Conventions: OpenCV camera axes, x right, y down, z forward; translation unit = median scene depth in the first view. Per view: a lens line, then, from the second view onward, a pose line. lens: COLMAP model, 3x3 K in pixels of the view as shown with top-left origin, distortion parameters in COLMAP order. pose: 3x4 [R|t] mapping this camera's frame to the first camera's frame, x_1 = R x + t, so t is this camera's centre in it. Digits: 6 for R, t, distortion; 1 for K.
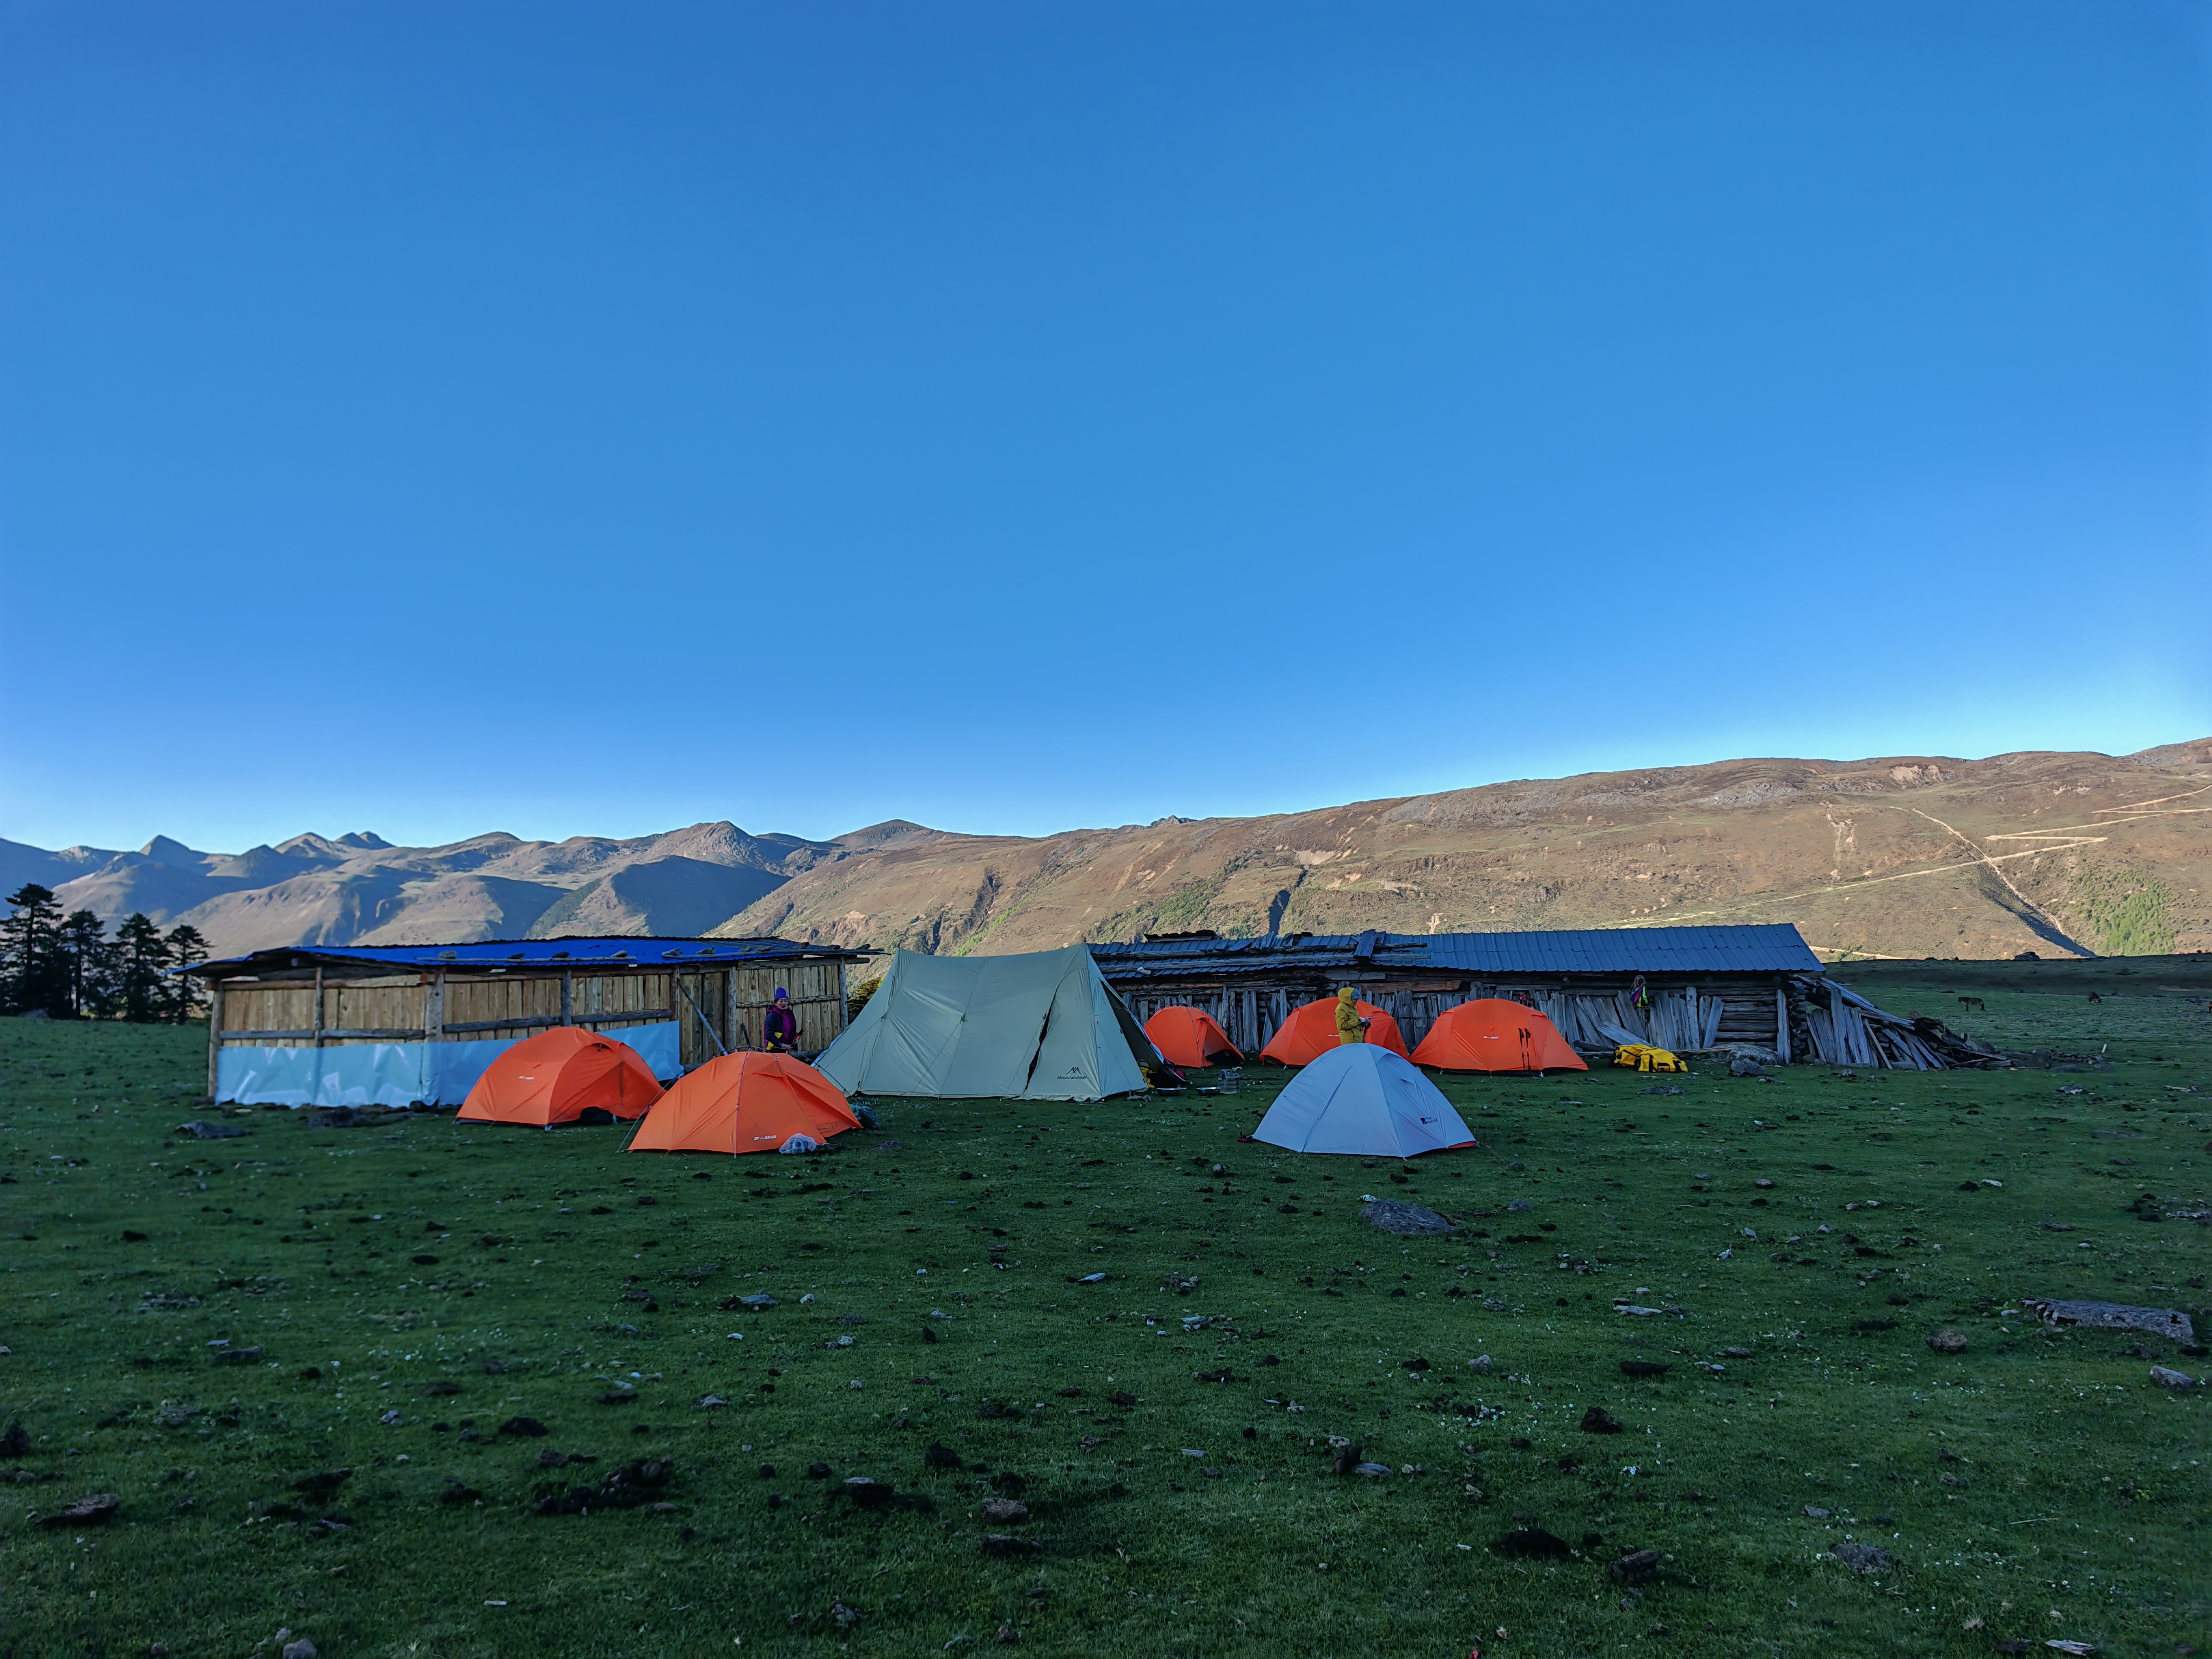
lens RADIAL K [[1535.2, 0, 1106.0], [0, 1535.2, 829.5], [0, 0, 1]] dist [0.127674, -0.184617]
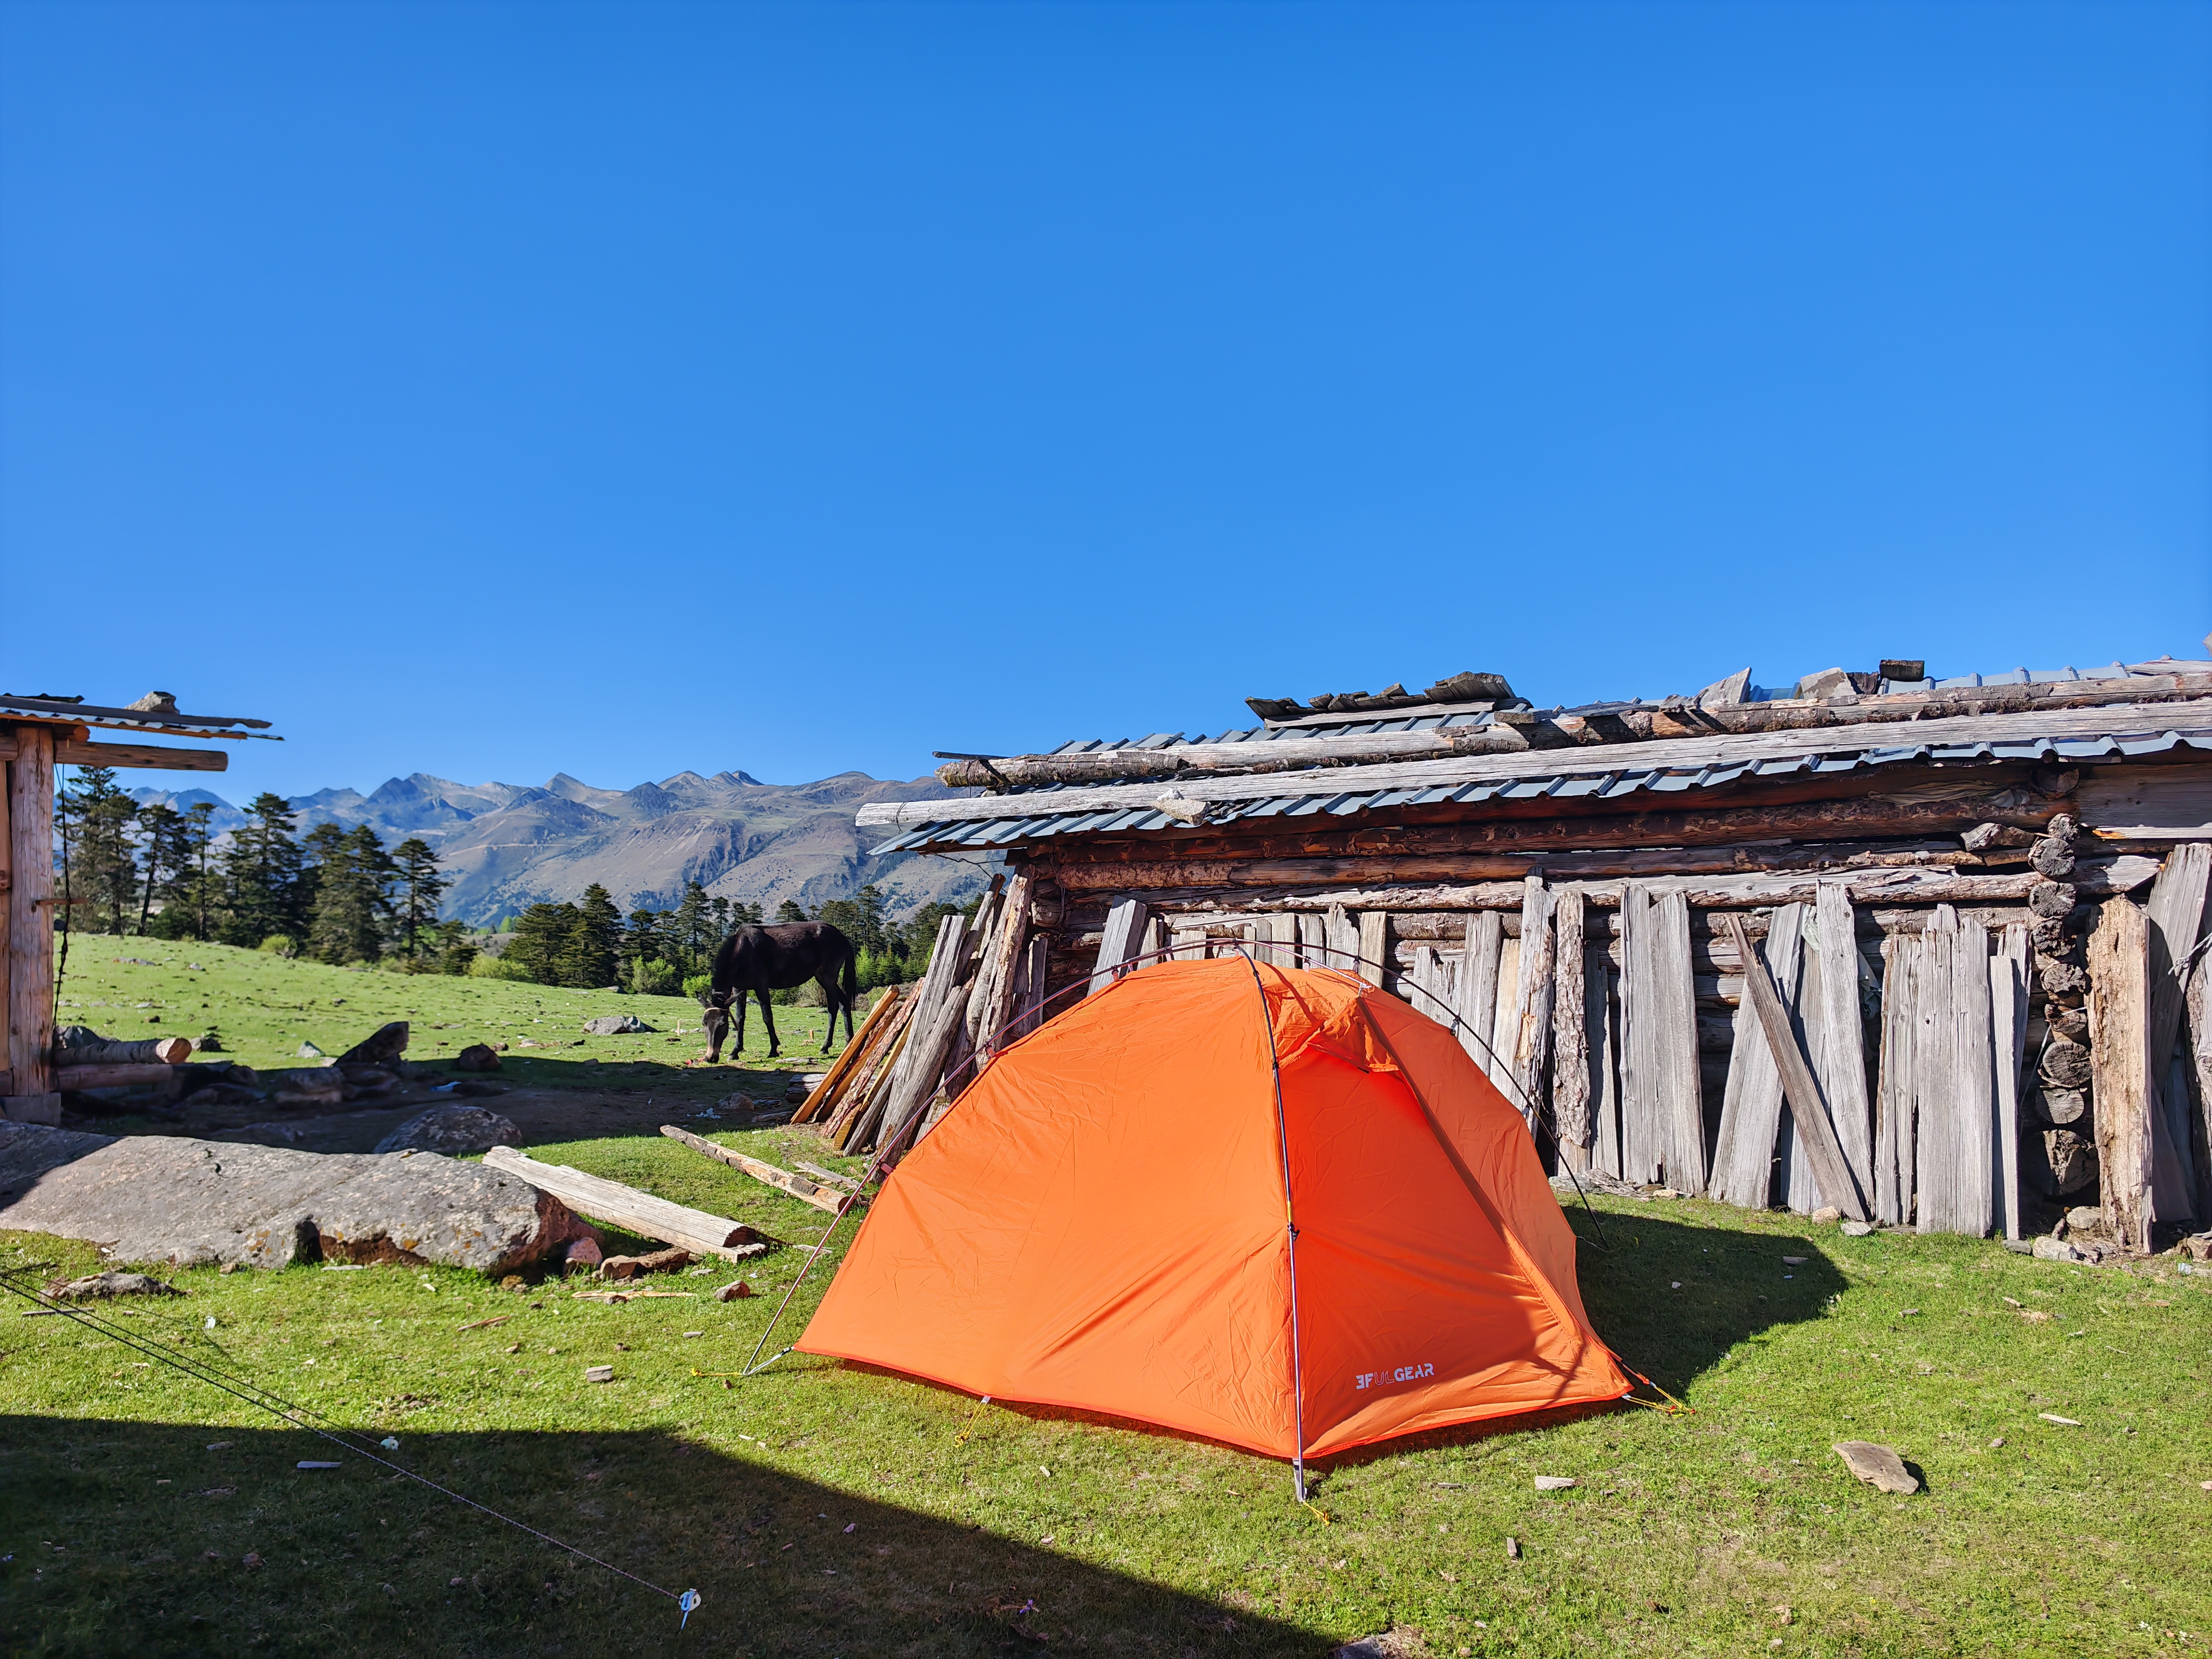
lens RADIAL K [[1535.2, 0, 1106.0], [0, 1535.2, 829.5], [0, 0, 1]] dist [0.127674, -0.184617]
pose [[0.976114, 0.011545, -0.216952, 0.015529], [-0.003833, 0.999347, 0.035936, 0.020900], [0.217225, -0.034246, 0.975521, 0.182631]]
